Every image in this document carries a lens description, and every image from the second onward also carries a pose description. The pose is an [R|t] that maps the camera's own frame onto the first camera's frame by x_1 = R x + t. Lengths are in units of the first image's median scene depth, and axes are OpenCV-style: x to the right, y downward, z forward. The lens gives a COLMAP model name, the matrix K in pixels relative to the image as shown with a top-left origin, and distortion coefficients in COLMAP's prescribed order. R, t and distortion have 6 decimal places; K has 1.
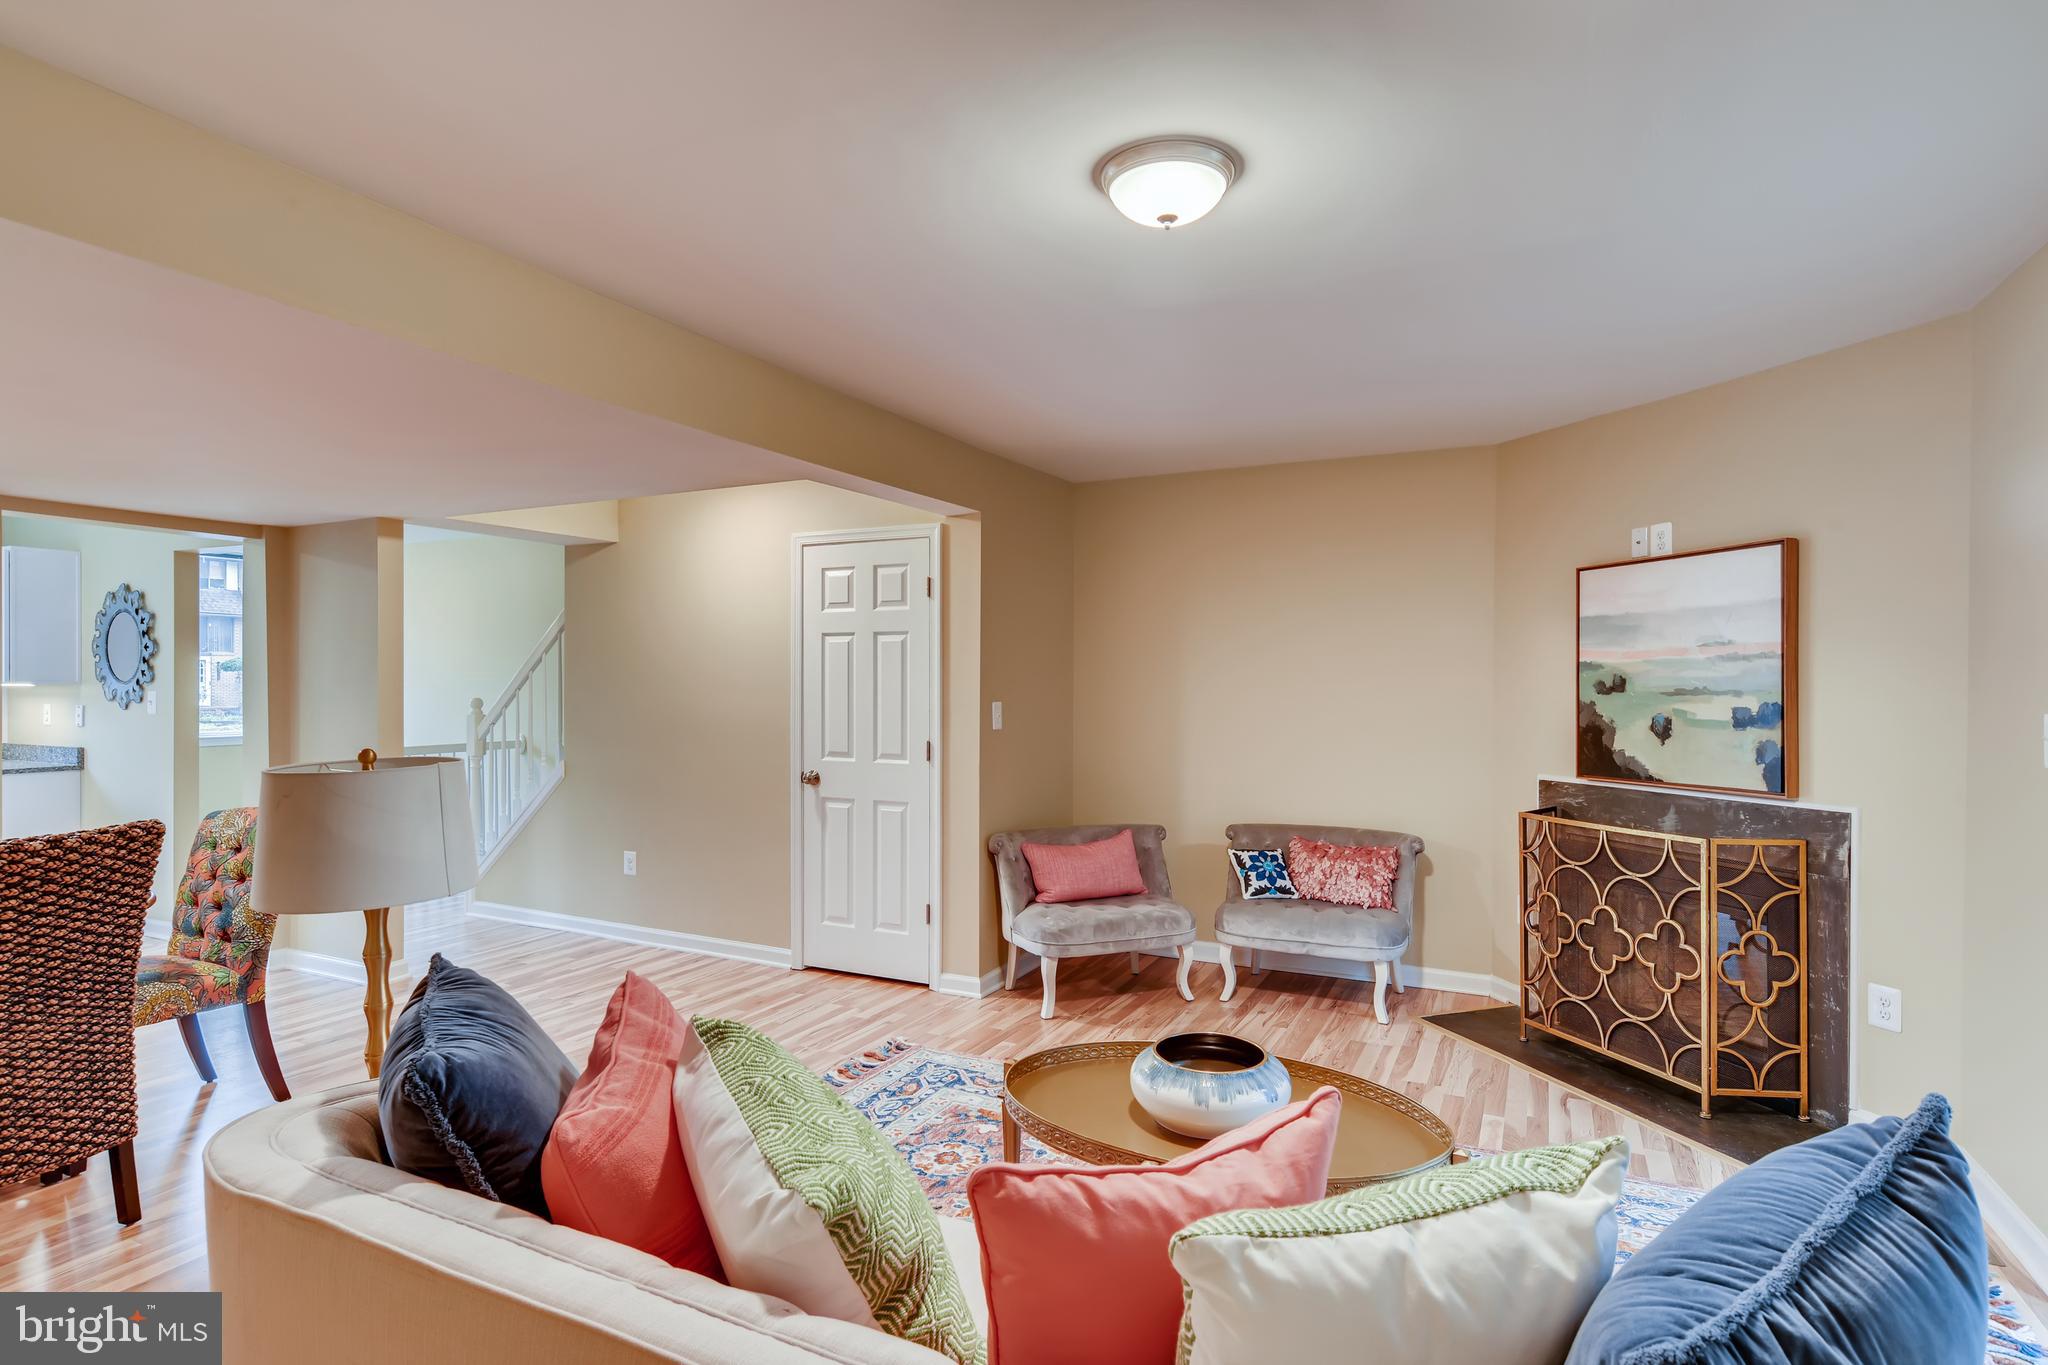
lens RADIAL K [[1035.8, 0, 1024.0], [0, 1035.8, 682.5], [0, 0, 1]] dist [0.001436, 0.000718]
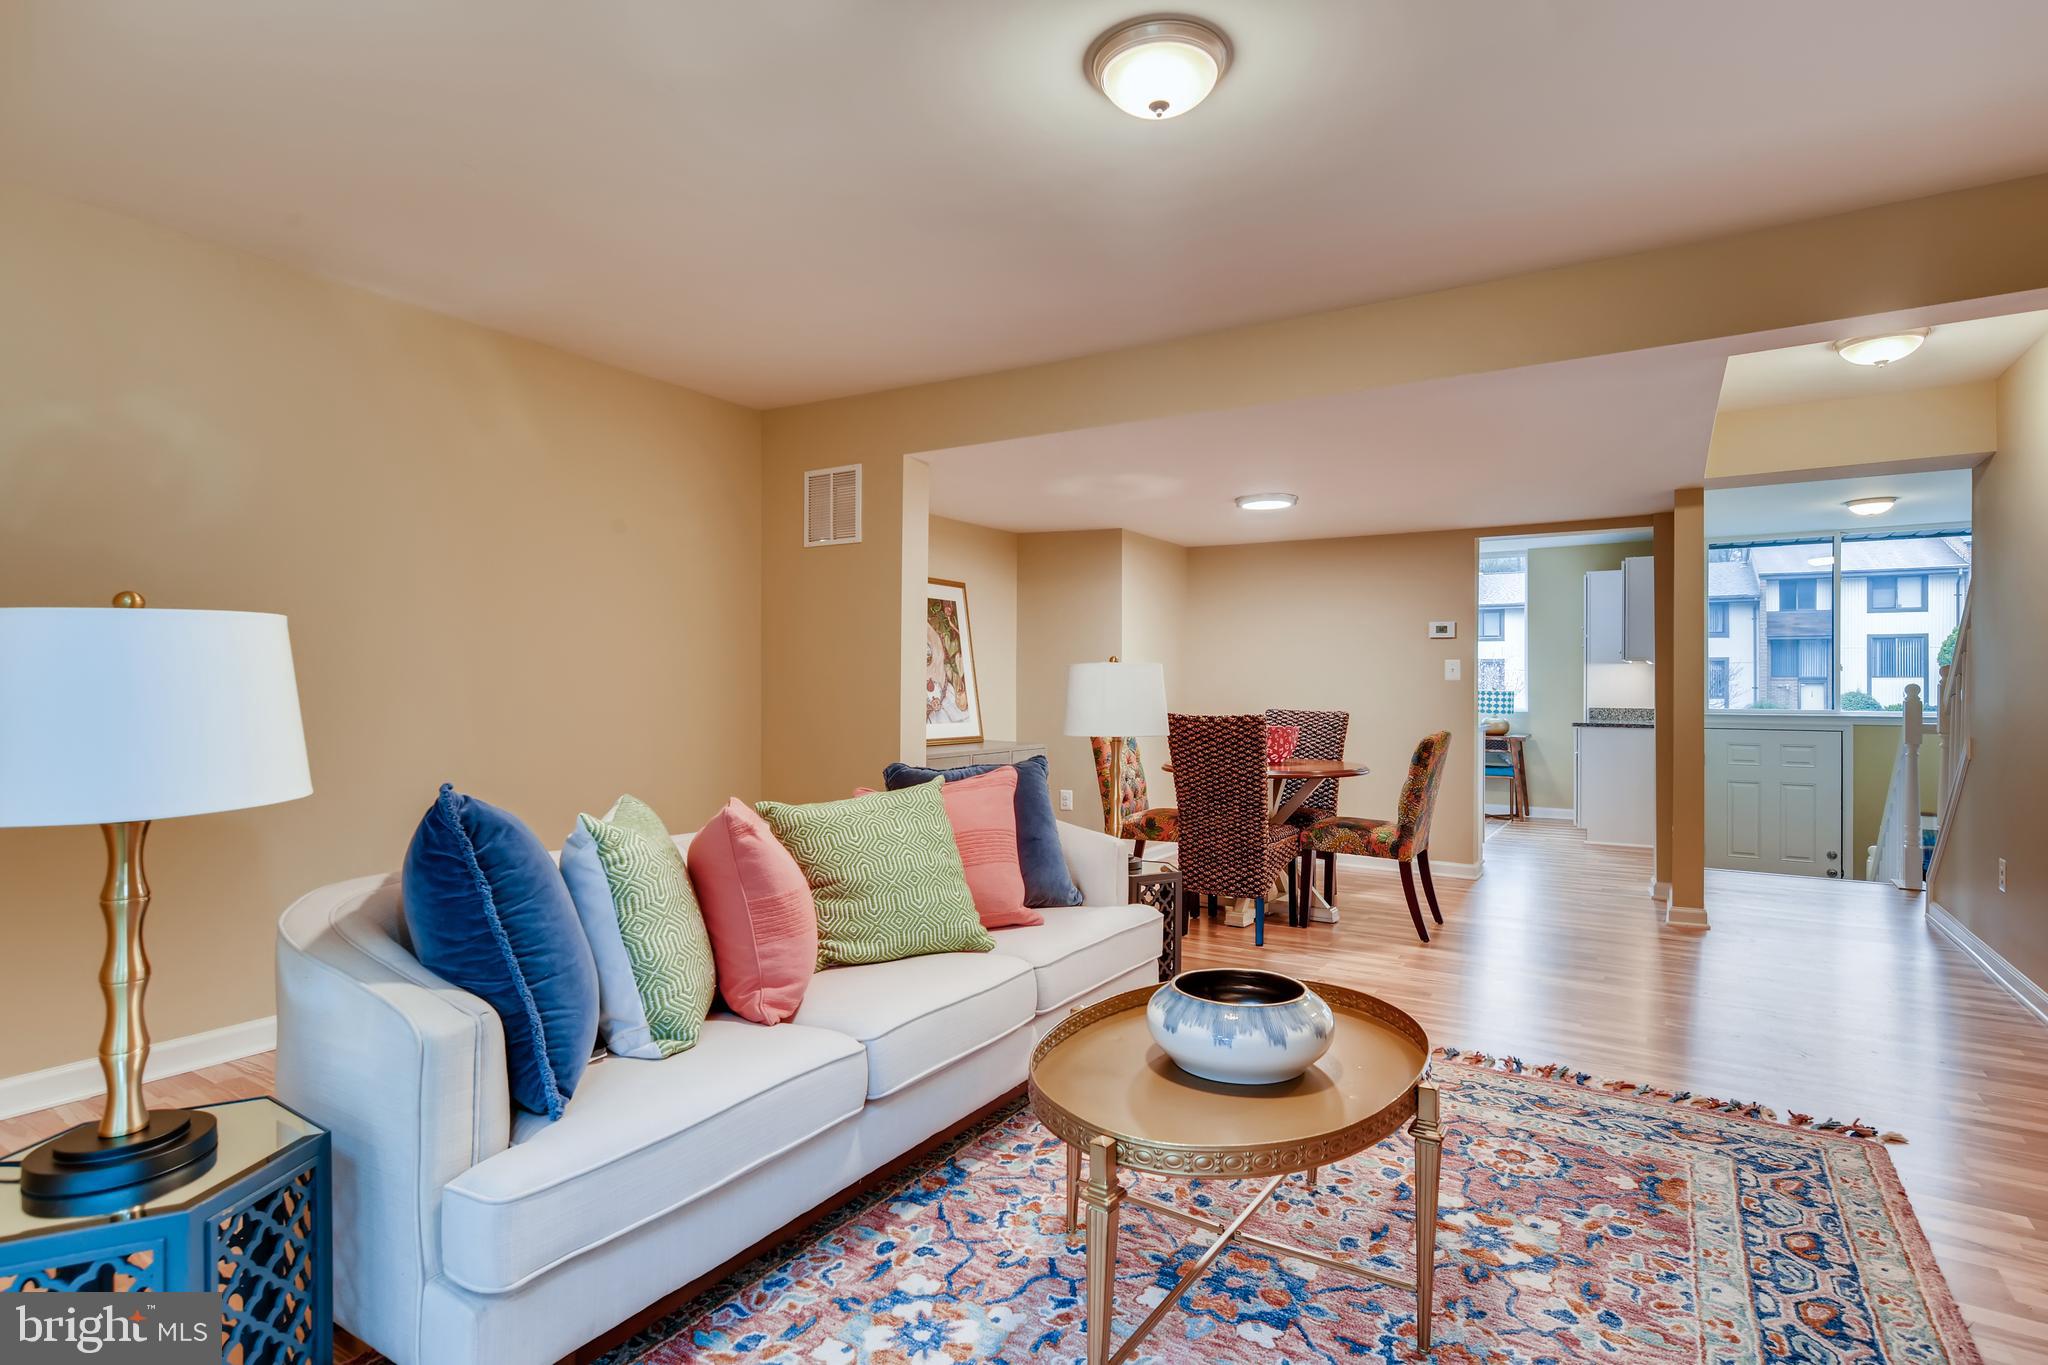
lens RADIAL K [[1035.8, 0, 1024.0], [0, 1035.8, 682.5], [0, 0, 1]] dist [0.001436, 0.000718]
pose [[-0.099608, -0.008558, -0.994990, 0.649037], [-0.007146, 0.999943, -0.007885, 0.067480], [0.995001, 0.006325, -0.099664, 0.550498]]
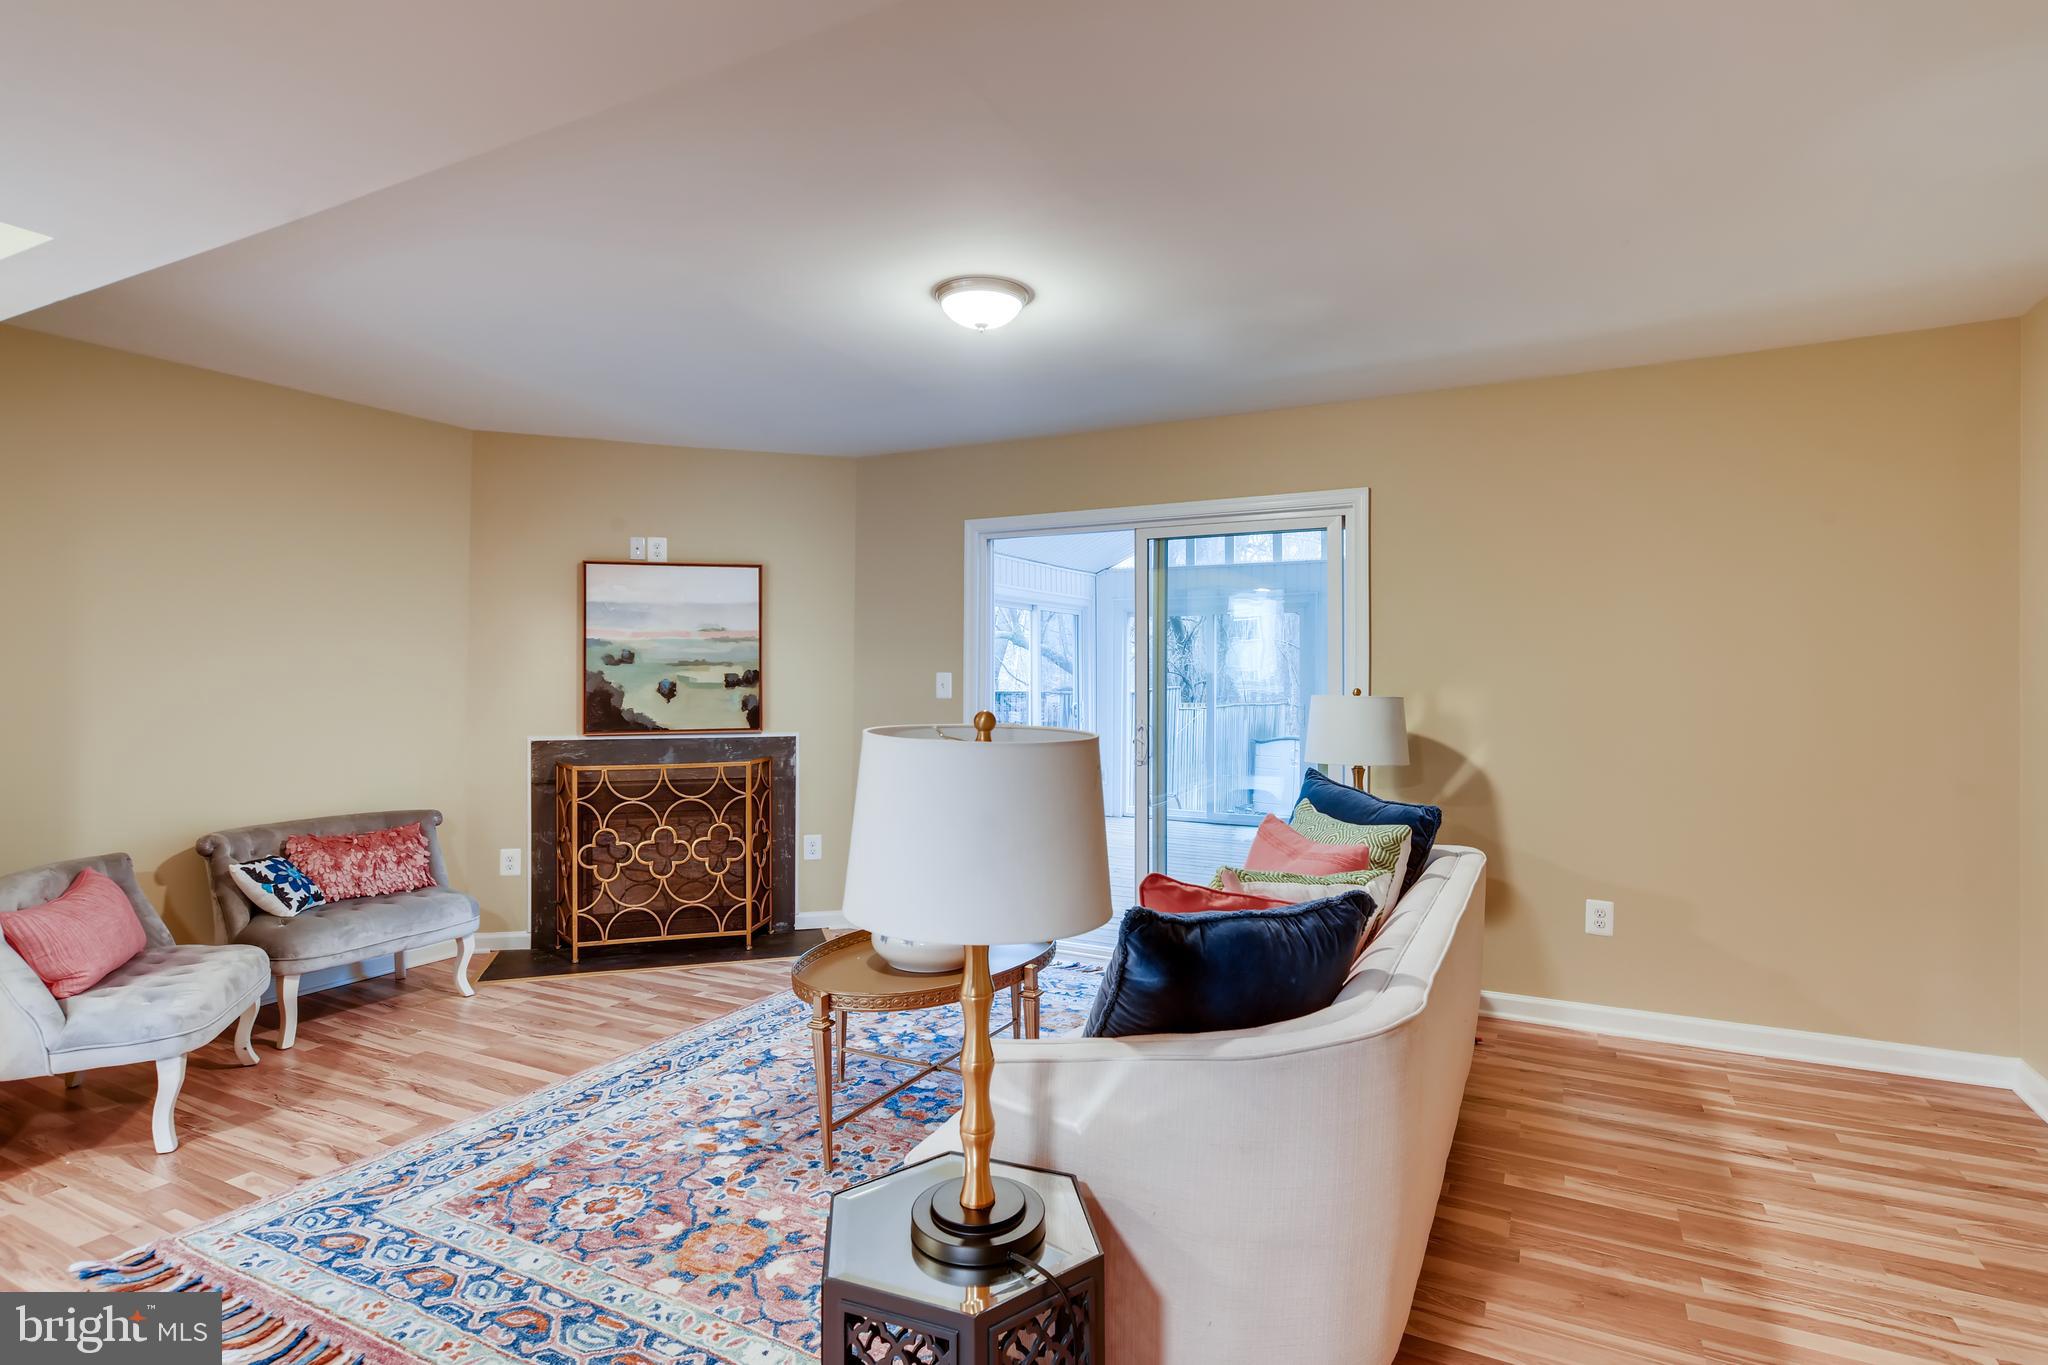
lens RADIAL K [[1035.8, 0, 1024.0], [0, 1035.8, 682.5], [0, 0, 1]] dist [0.001436, 0.000718]
pose [[0.018481, -0.008277, 0.999795, -0.725362], [-0.005154, 0.999952, 0.008373, 0.020599], [-0.999816, -0.005307, 0.018438, 0.516679]]
